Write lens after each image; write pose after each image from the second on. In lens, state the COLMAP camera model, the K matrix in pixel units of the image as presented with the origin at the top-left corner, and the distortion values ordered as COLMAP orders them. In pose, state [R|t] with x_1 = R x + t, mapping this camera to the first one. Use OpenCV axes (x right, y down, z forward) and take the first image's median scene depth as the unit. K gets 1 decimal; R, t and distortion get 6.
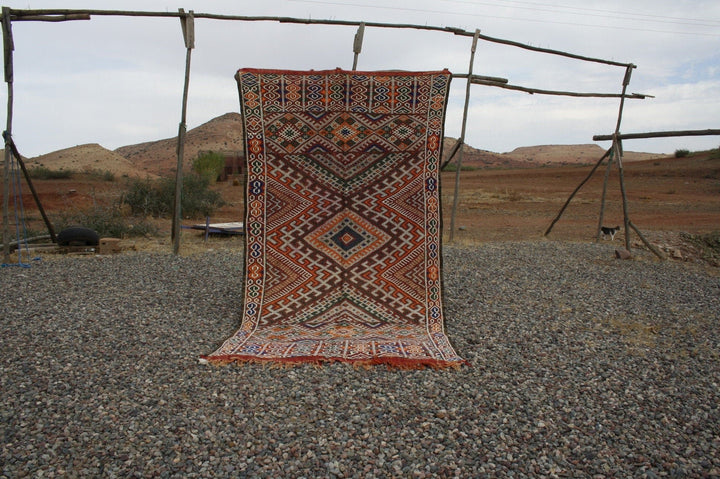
lens RADIAL K [[603.8, 0, 360.6], [0, 603.8, 251.5], [0, 0, 1]] dist [-0.163686, 0.144990]
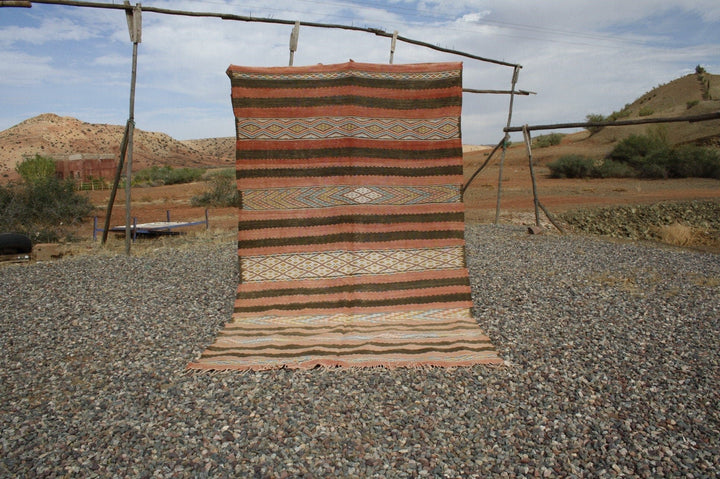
lens RADIAL K [[600.4, 0, 365.2], [0, 600.4, 254.1], [0, 0, 1]] dist [-0.156330, 0.129122]
pose [[0.959696, -0.065336, 0.273341, -0.188155], [0.062838, 0.997863, 0.017892, 0.009249], [-0.273926, 0.000005, 0.961751, -0.024569]]
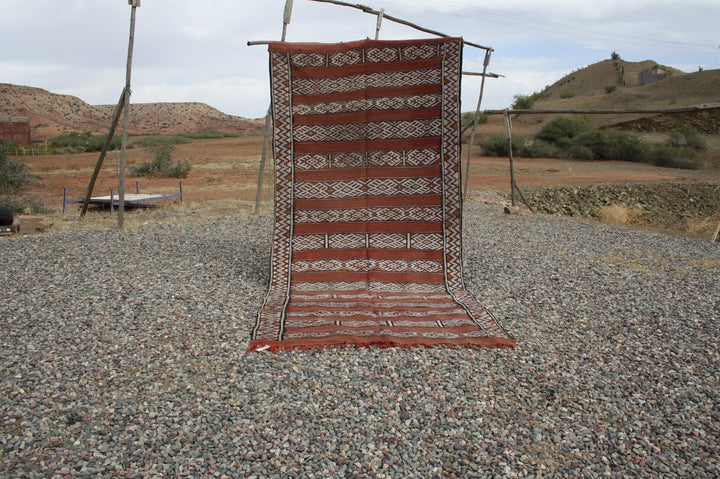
lens RADIAL K [[600.4, 0, 365.2], [0, 600.4, 254.1], [0, 0, 1]] dist [-0.156330, 0.129122]
pose [[0.915949, -0.068088, 0.395476, -0.305938], [0.043919, 0.996589, 0.069861, -0.003606], [-0.398883, -0.046620, 0.915816, 0.001988]]
